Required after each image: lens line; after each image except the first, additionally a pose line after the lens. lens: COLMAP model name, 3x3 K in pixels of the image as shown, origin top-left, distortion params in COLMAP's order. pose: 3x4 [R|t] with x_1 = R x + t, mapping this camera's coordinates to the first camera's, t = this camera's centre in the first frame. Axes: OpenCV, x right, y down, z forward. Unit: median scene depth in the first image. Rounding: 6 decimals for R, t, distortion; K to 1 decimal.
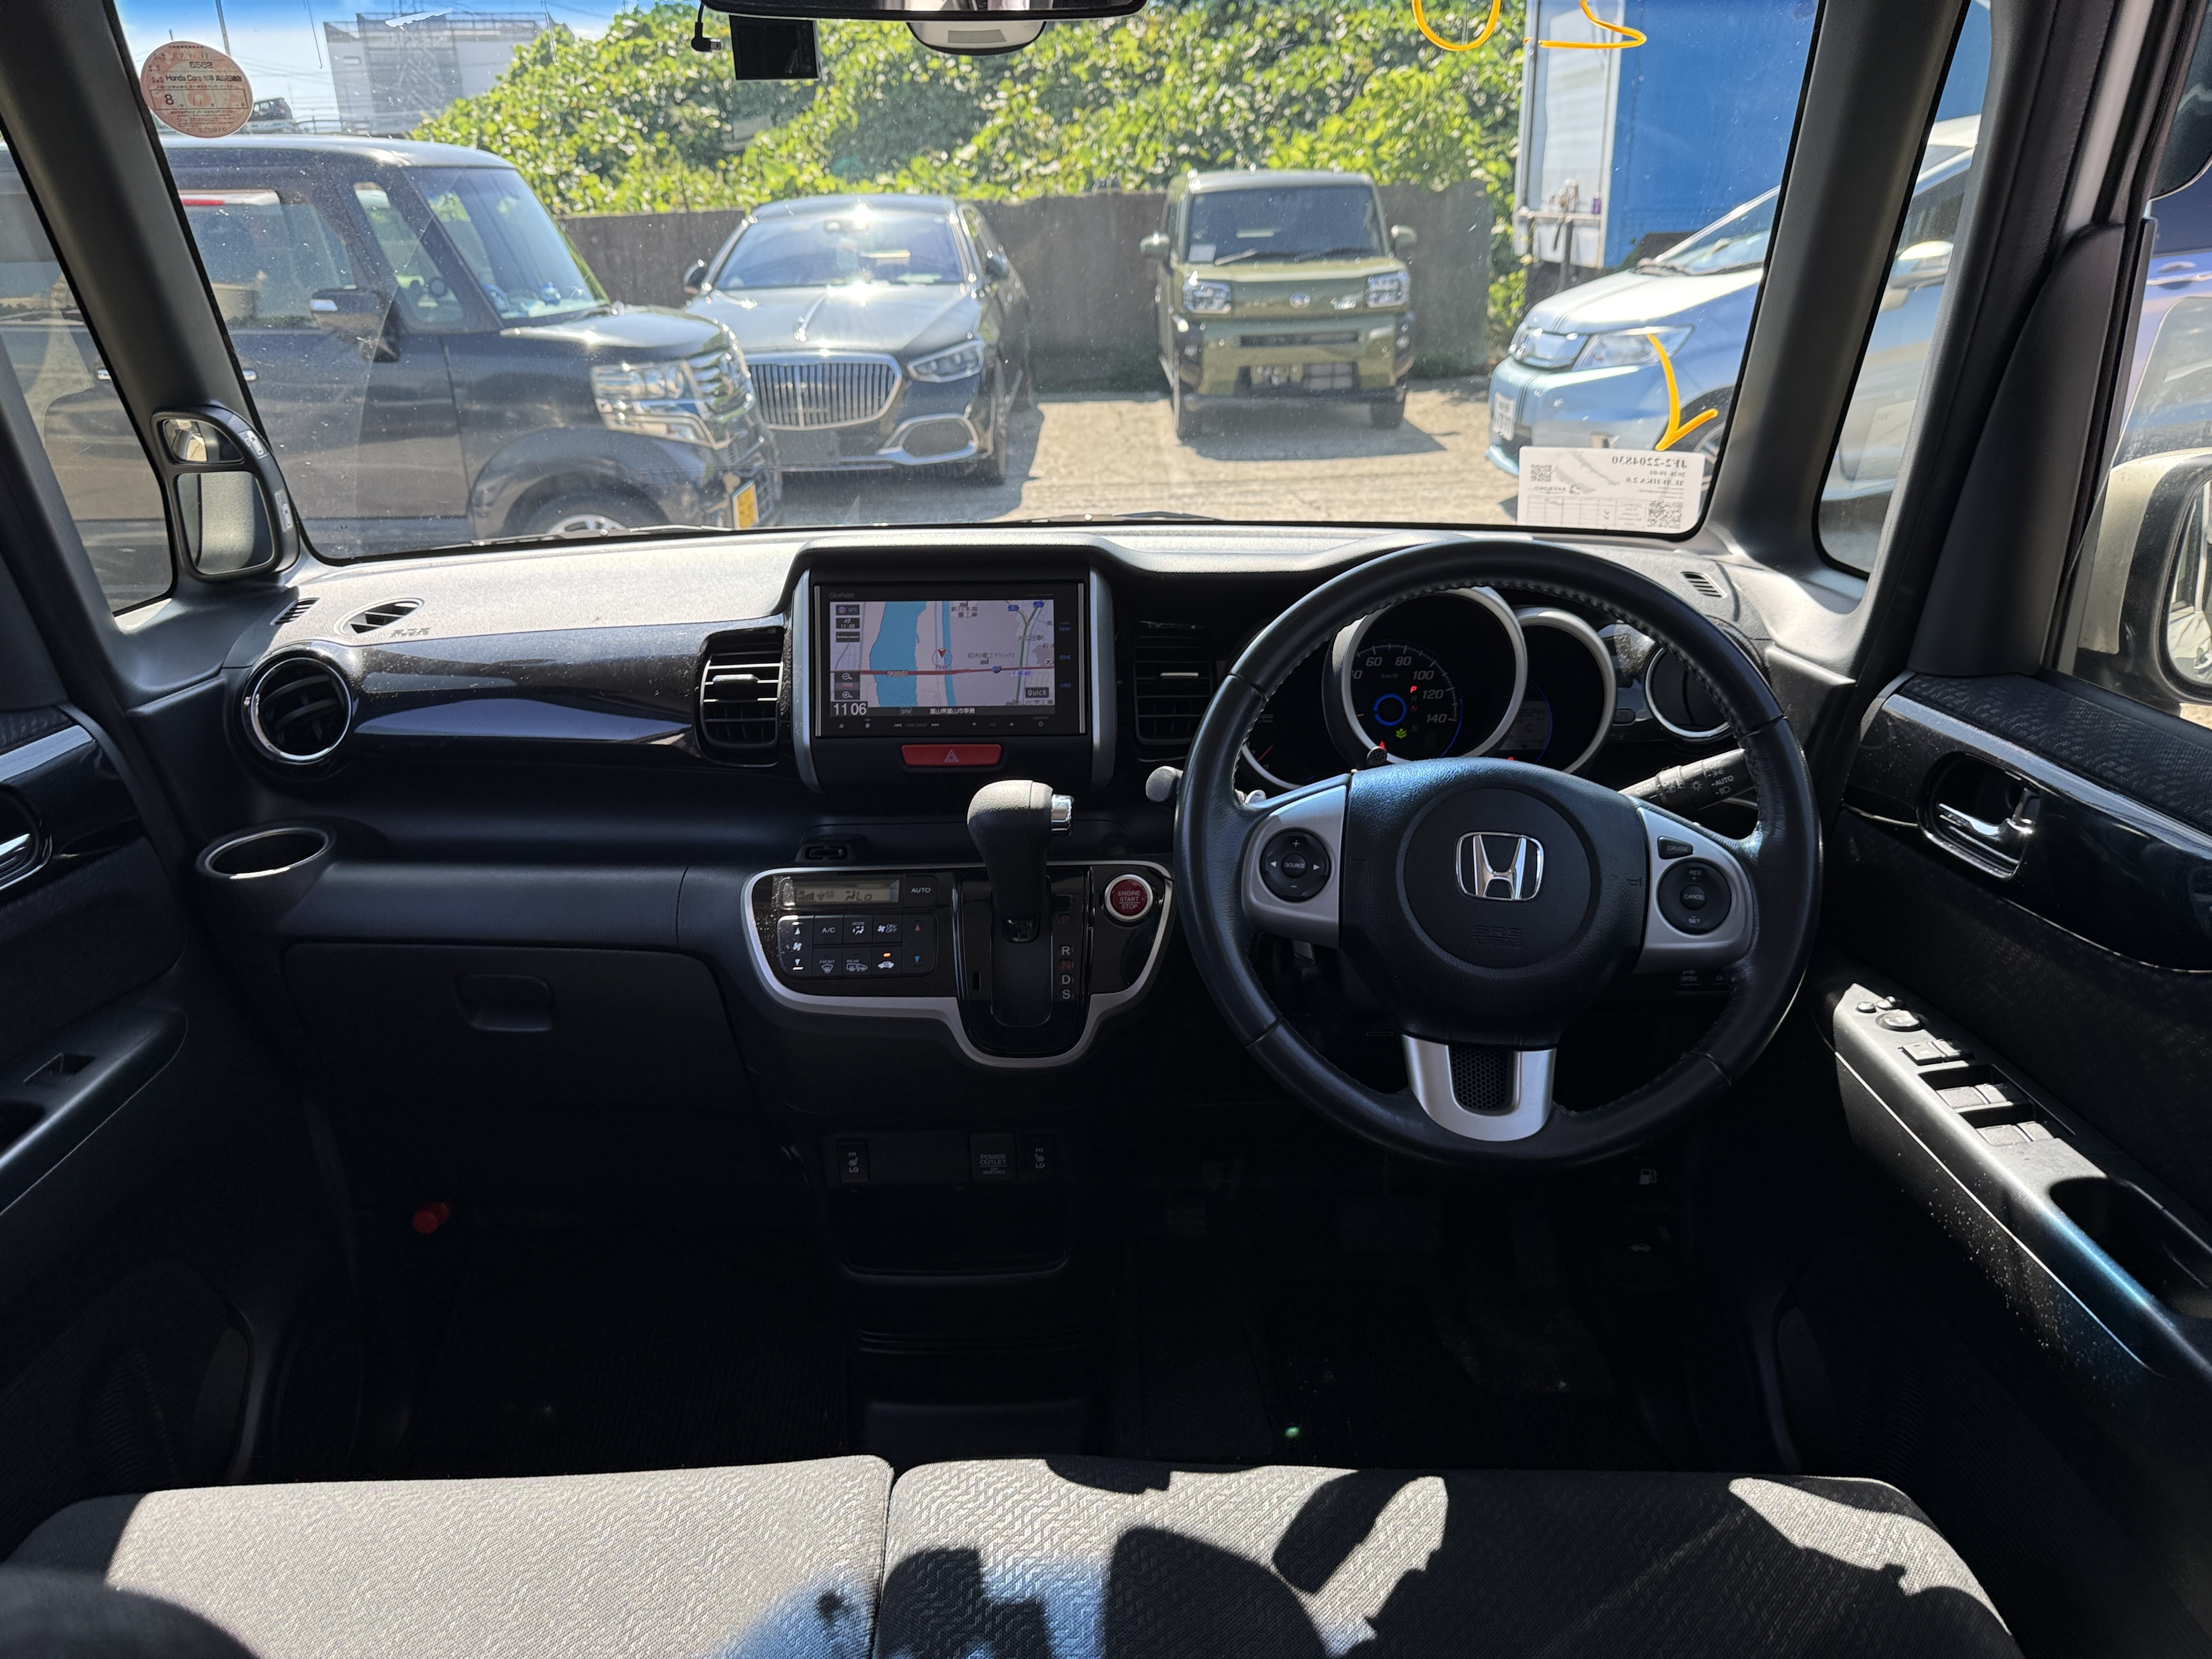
lens RADIAL K [[1595.6, 0, 1062.4], [0, 1595.6, 837.8], [0, 0, 1]] dist [0.001448, -0.004274]
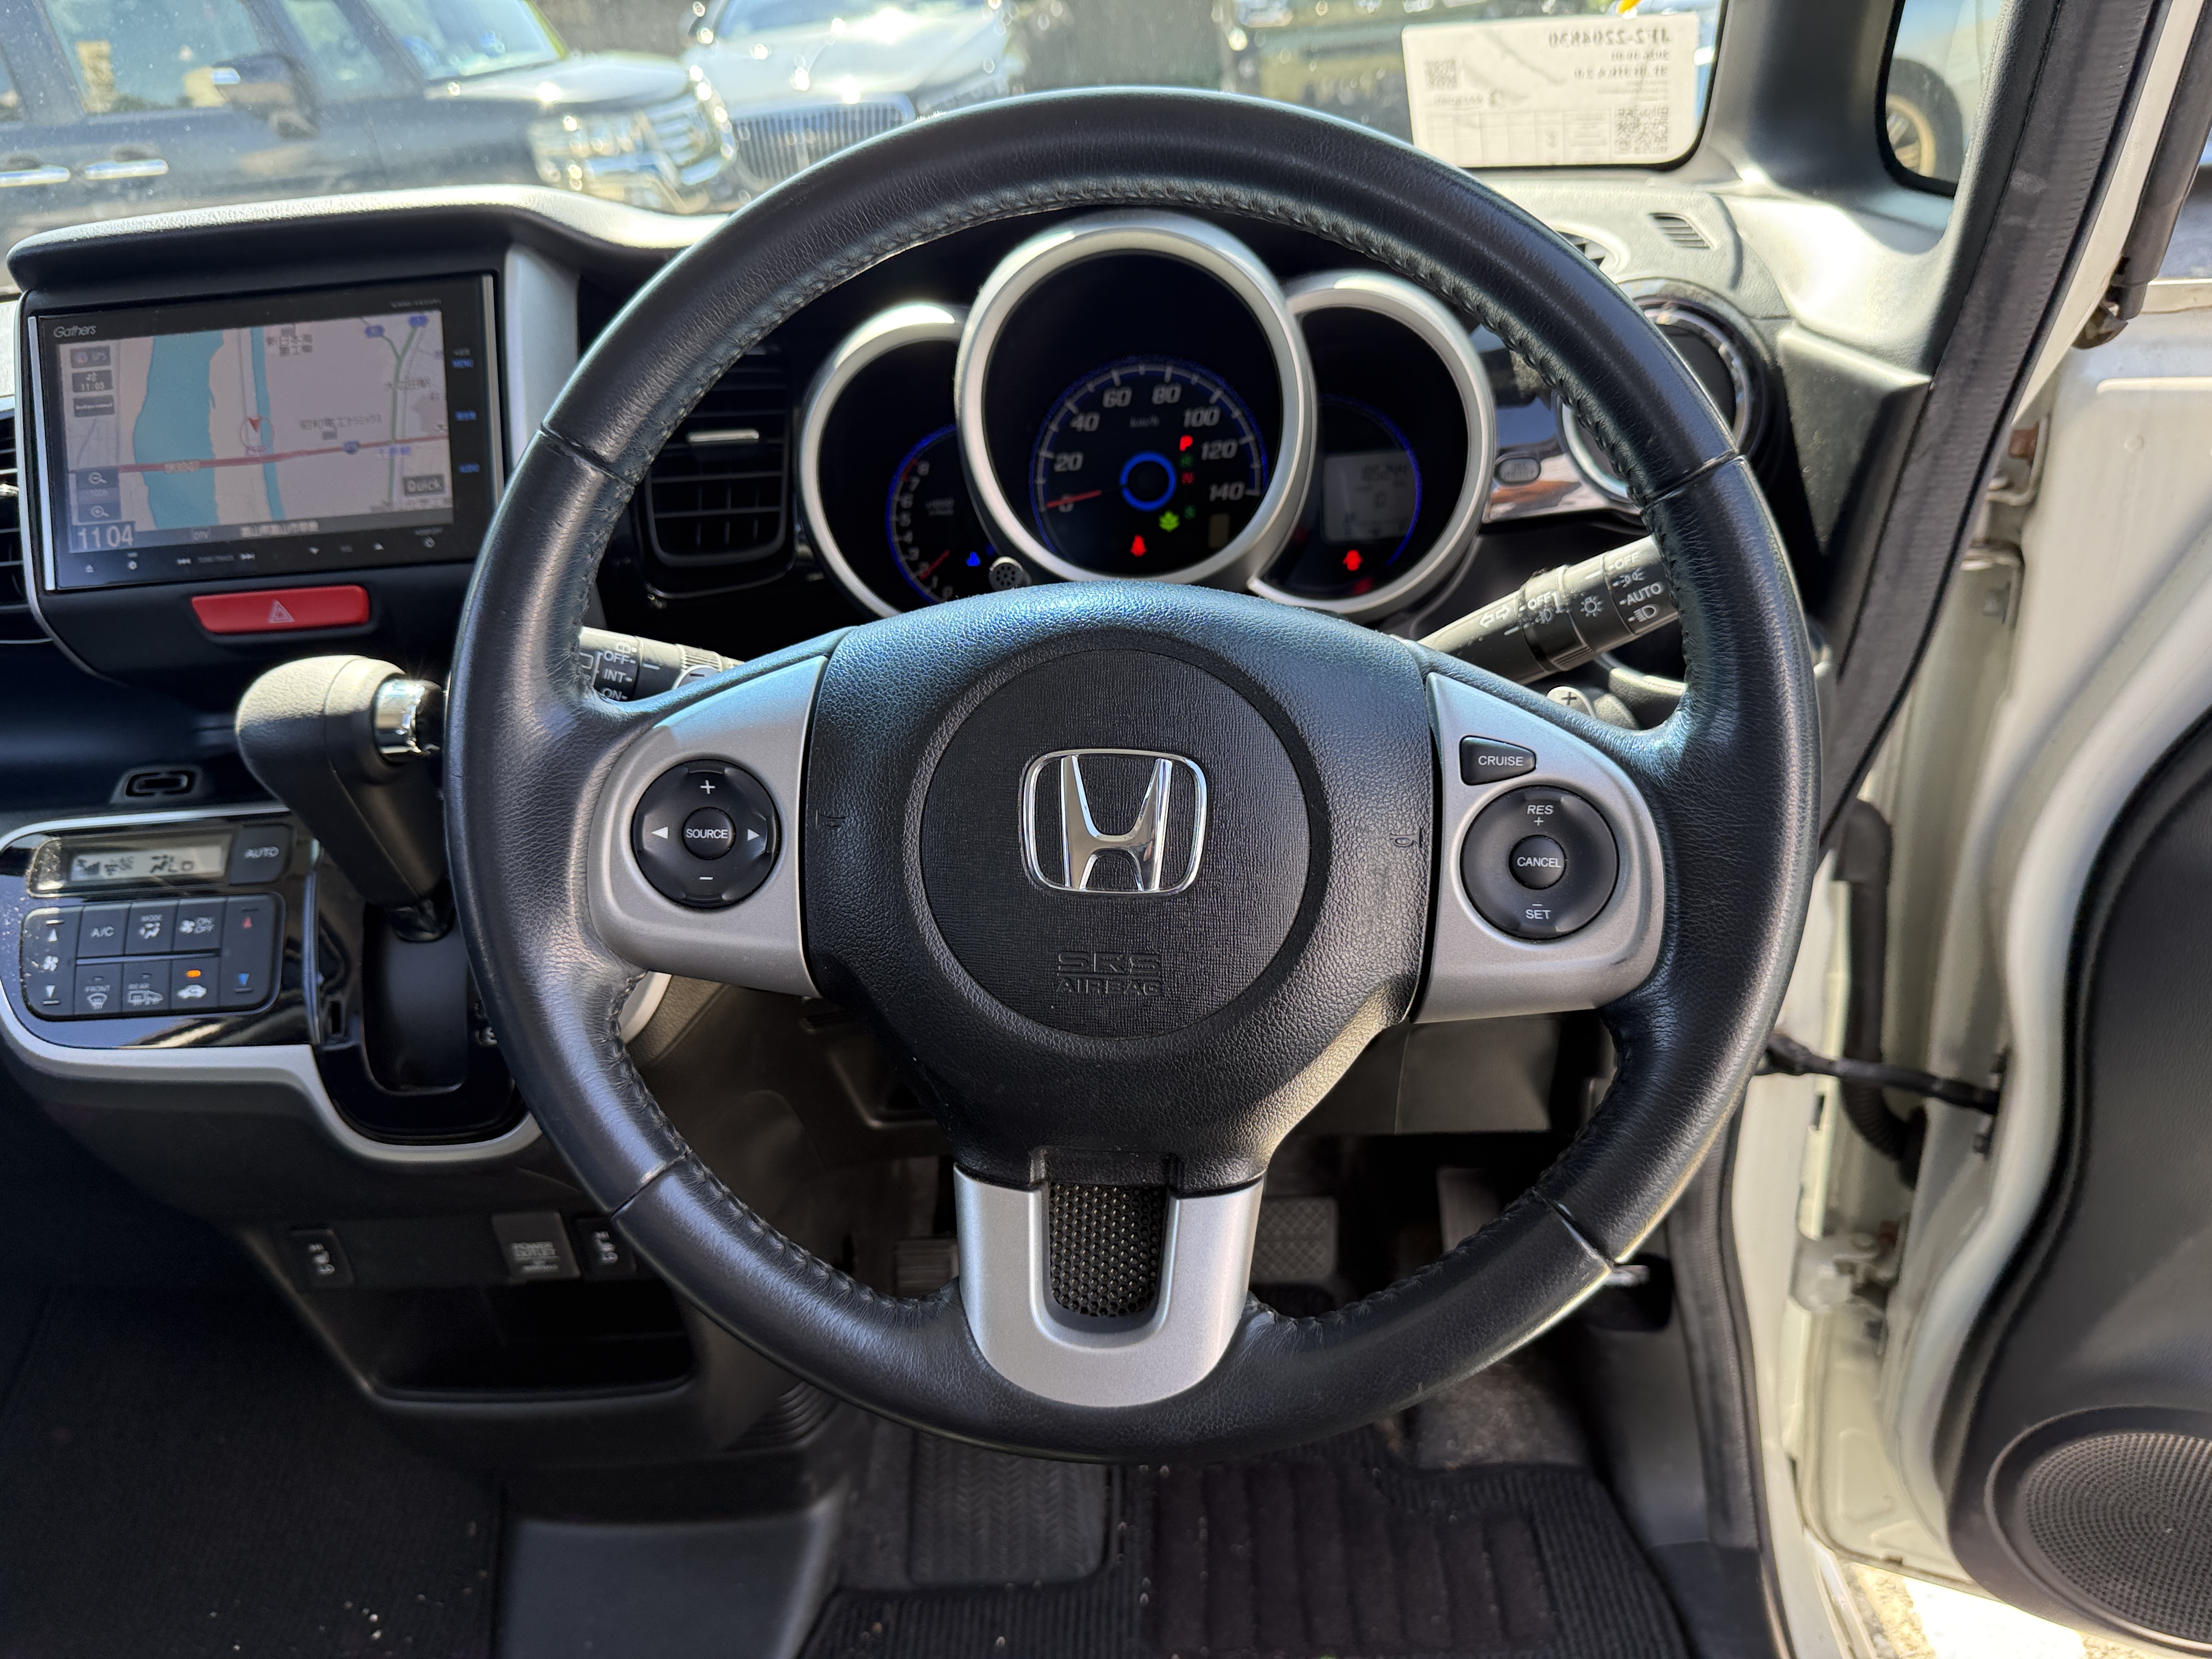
lens RADIAL K [[1601.3, 0, 1144.2], [0, 1601.3, 835.8], [0, 0, 1]] dist [0.005895, -0.050345]
pose [[0.998367, -0.048826, -0.029650, 0.045447], [0.052300, 0.990042, 0.130698, -0.005801], [0.022973, -0.132036, 0.990979, 0.083516]]
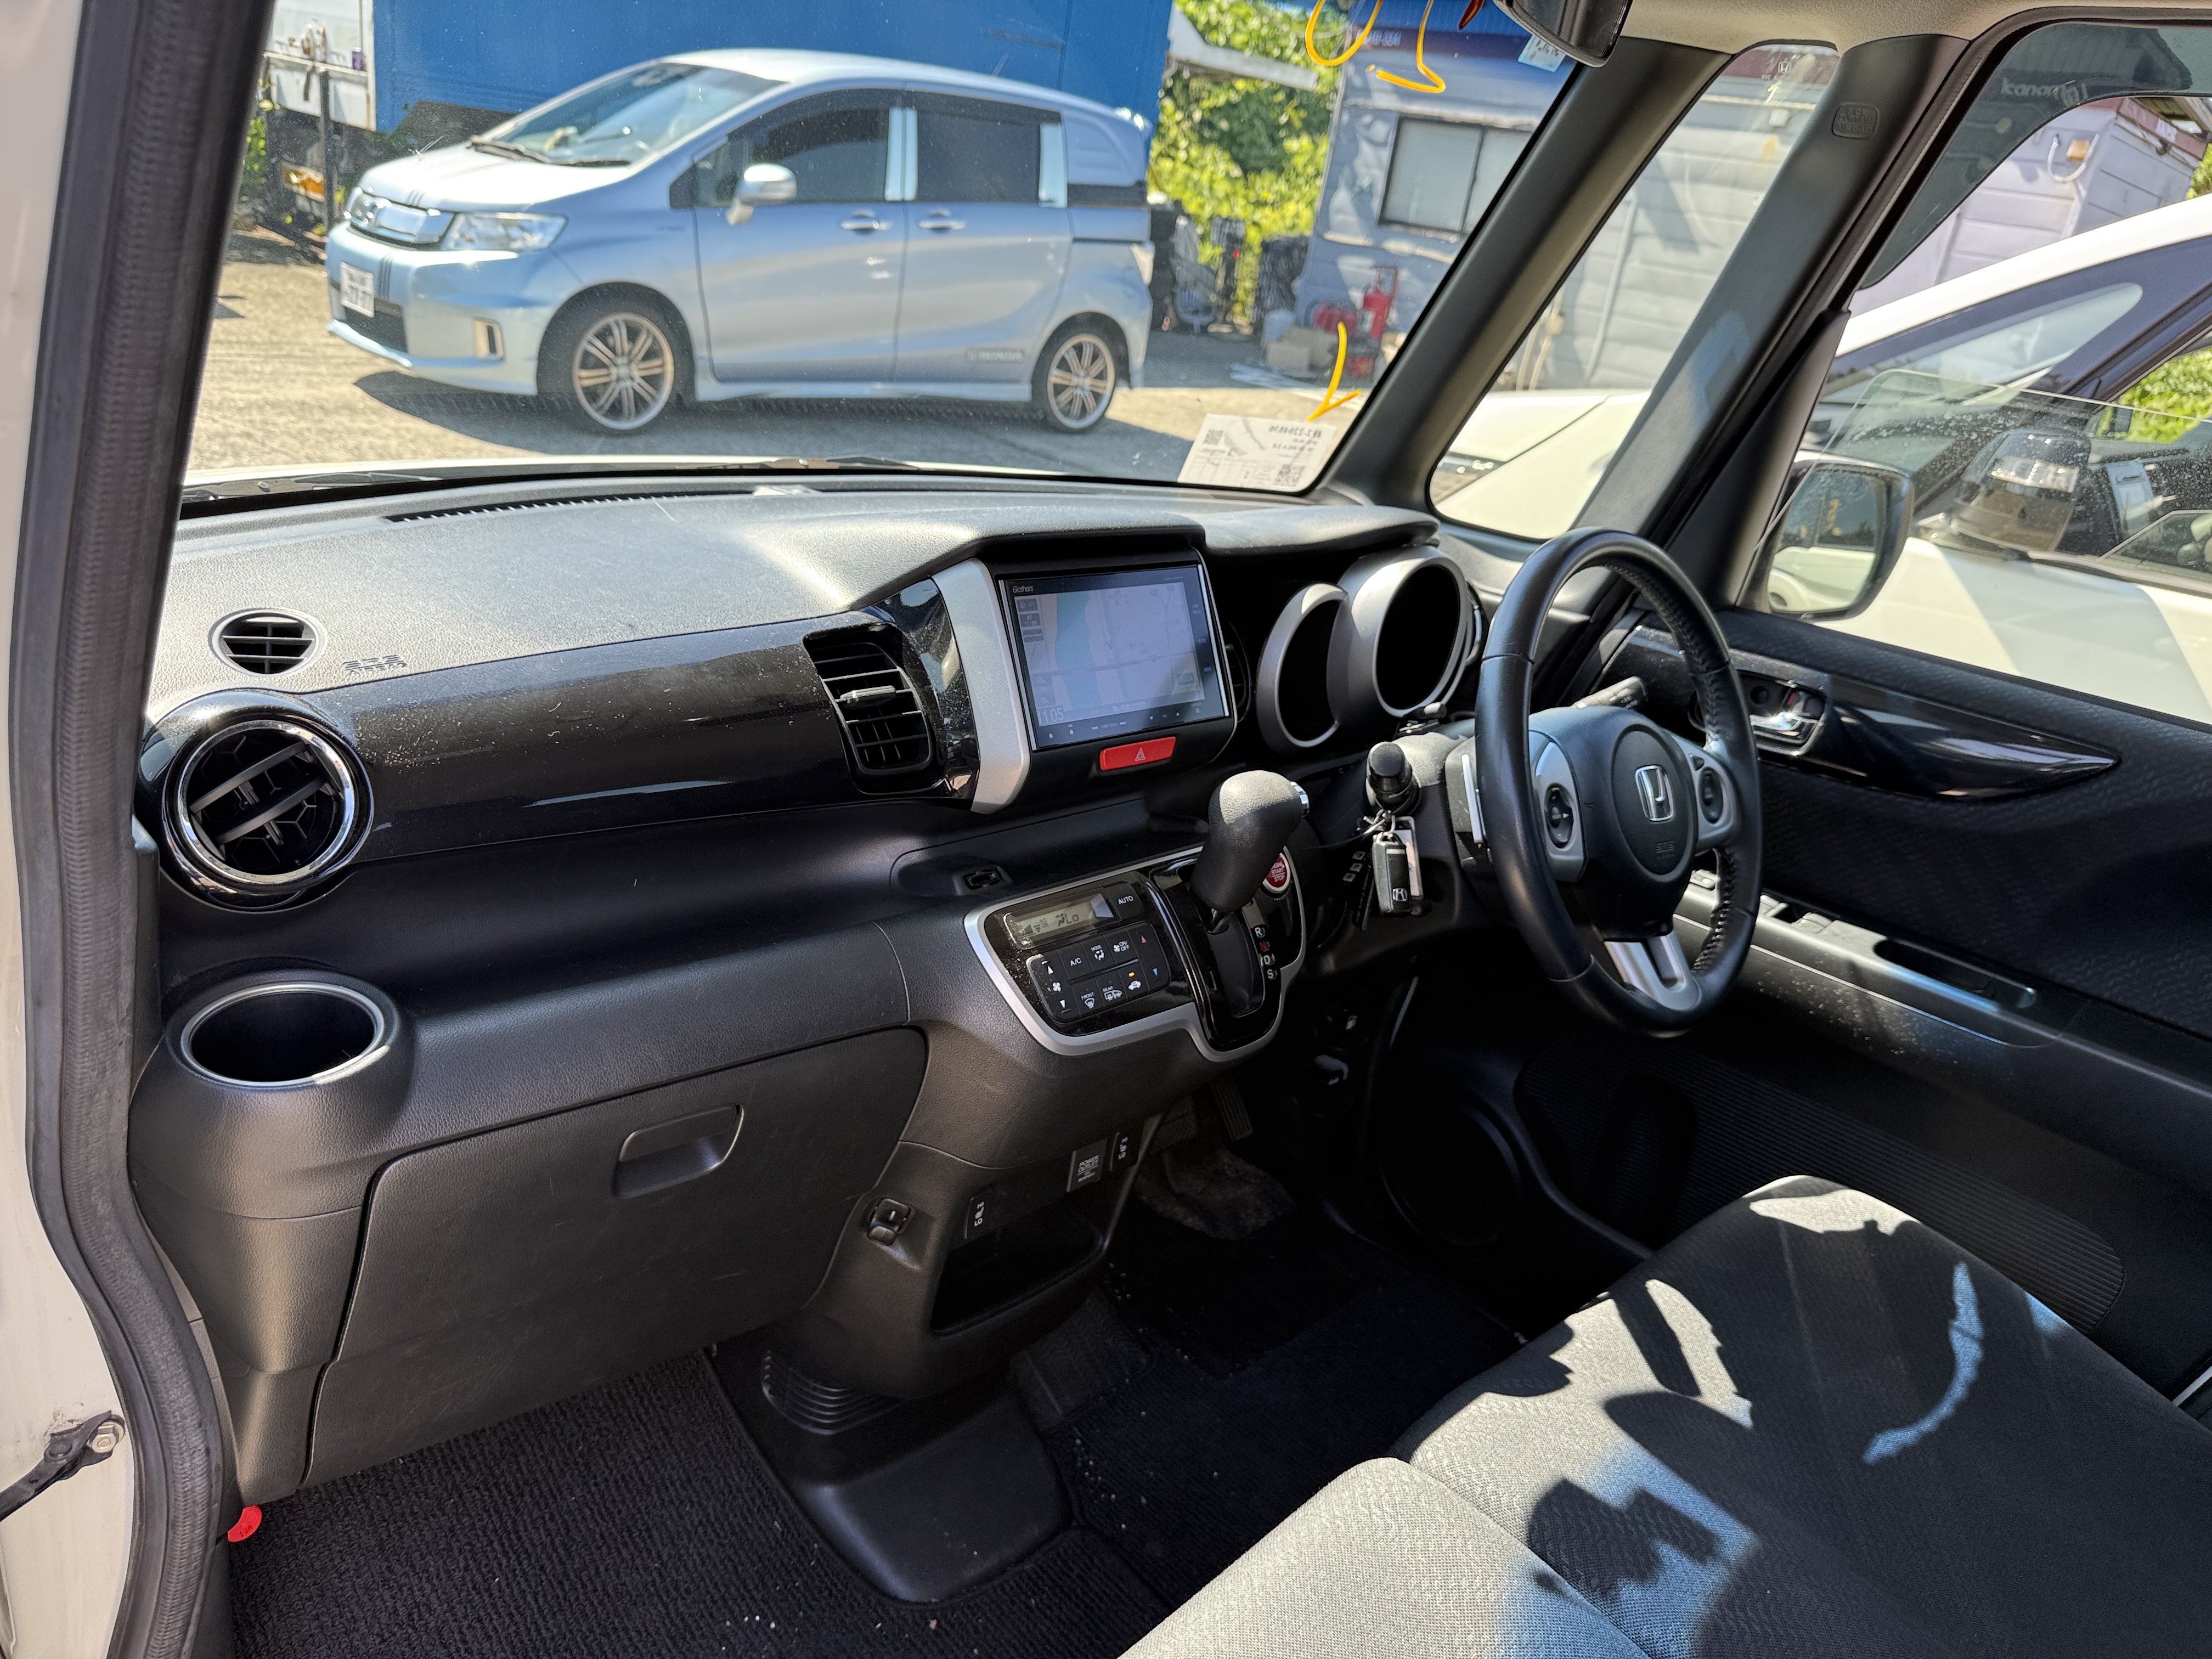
lens RADIAL K [[1634.6, 0, 1075.4], [0, 1634.6, 783.3], [0, 0, 1]] dist [-0.003976, -0.002112]
pose [[0.688895, -0.130225, 0.713068, -0.147482], [0.101827, 0.991361, 0.082674, -0.022089], [-0.717673, 0.015656, 0.696204, 0.065750]]
